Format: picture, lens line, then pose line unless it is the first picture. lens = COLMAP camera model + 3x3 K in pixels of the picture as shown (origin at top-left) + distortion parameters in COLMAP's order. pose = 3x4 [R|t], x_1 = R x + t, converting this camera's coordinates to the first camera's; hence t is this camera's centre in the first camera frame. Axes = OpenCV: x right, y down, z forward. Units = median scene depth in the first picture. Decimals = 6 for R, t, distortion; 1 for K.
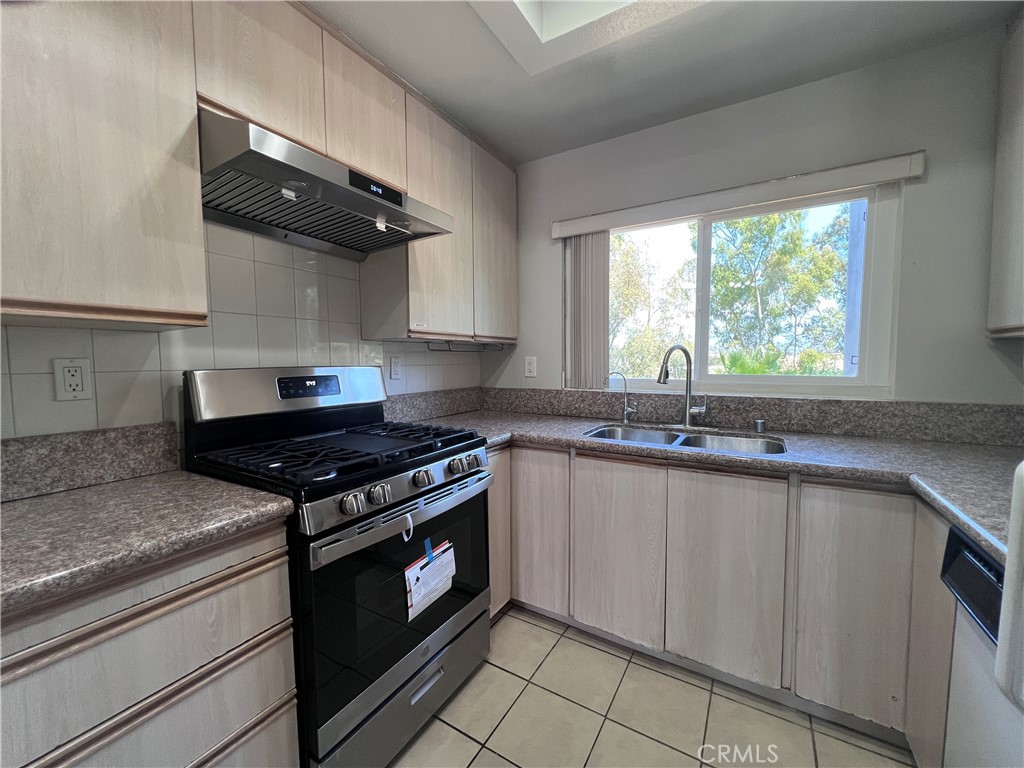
lens RADIAL K [[411.9, 0, 512.0], [0, 411.9, 384.0], [0, 0, 1]] dist [-0.000749, -0.000043]
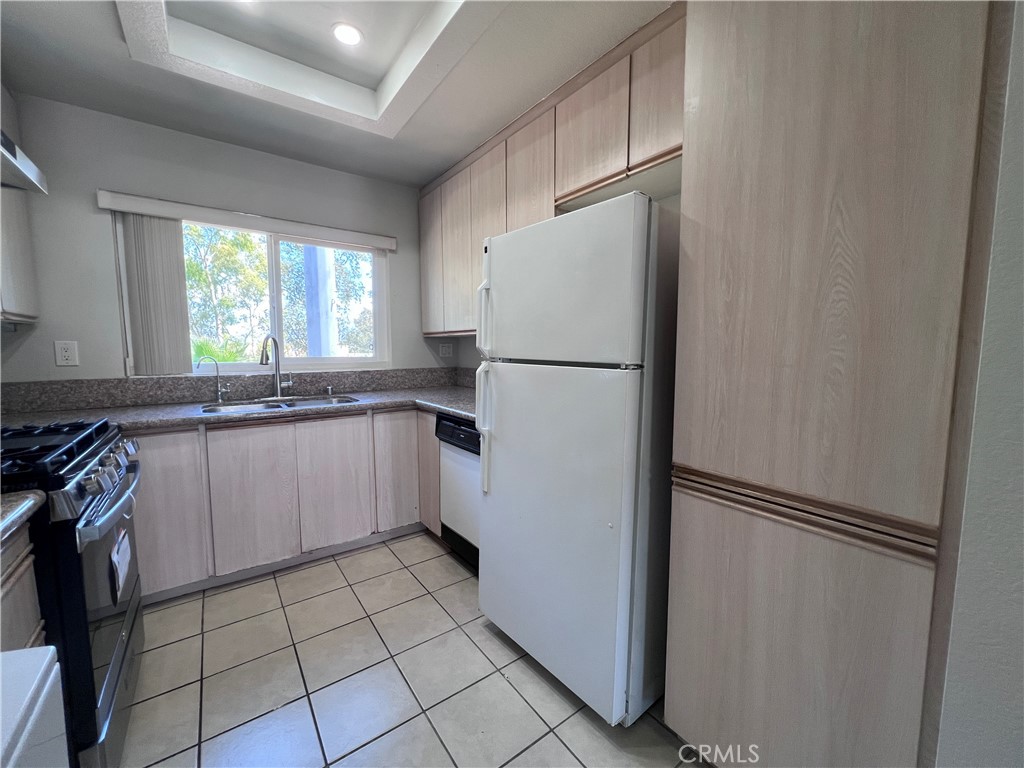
lens RADIAL K [[411.9, 0, 512.0], [0, 411.9, 384.0], [0, 0, 1]] dist [-0.000749, -0.000043]
pose [[0.378771, -0.075017, 0.922445, -0.500136], [0.053279, 0.996824, 0.059188, 0.022994], [-0.923956, 0.026728, 0.381565, -0.175395]]
